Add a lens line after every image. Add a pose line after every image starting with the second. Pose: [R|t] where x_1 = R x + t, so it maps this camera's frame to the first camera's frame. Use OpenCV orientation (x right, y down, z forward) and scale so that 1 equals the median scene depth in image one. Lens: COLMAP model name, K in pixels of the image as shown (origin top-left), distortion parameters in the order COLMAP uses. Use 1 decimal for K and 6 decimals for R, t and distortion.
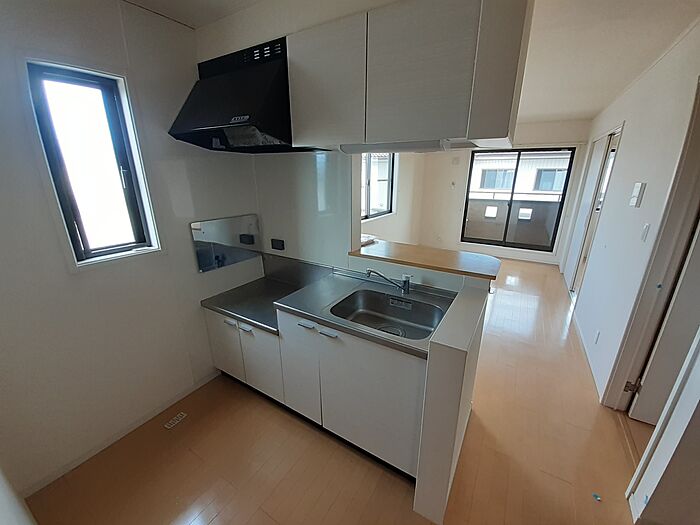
lens RADIAL K [[287.4, 0, 349.3], [0, 287.4, 263.6], [0, 0, 1]] dist [0.003514, -0.000188]
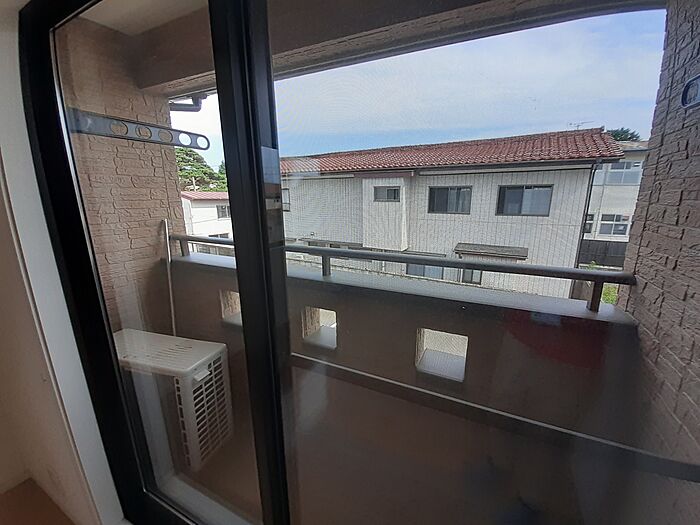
lens RADIAL K [[287.4, 0, 353.3], [0, 287.4, 261.5], [0, 0, 1]] dist [0.003514, -0.000188]
pose [[0.995665, -0.023219, 0.090062, 0.480081], [0.030242, 0.996540, -0.077419, -0.206205], [-0.087953, 0.079808, 0.992923, 0.720588]]
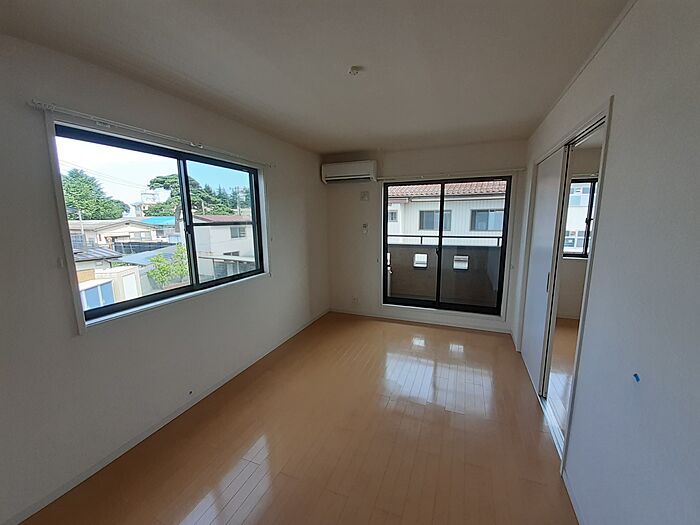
lens RADIAL K [[287.4, 0, 348.9], [0, 287.4, 263.7], [0, 0, 1]] dist [0.003514, -0.000188]
pose [[0.987967, -0.036860, 0.150207, 0.212491], [0.057791, 0.988820, -0.137461, -0.085667], [-0.143461, 0.144487, 0.979052, 0.308618]]
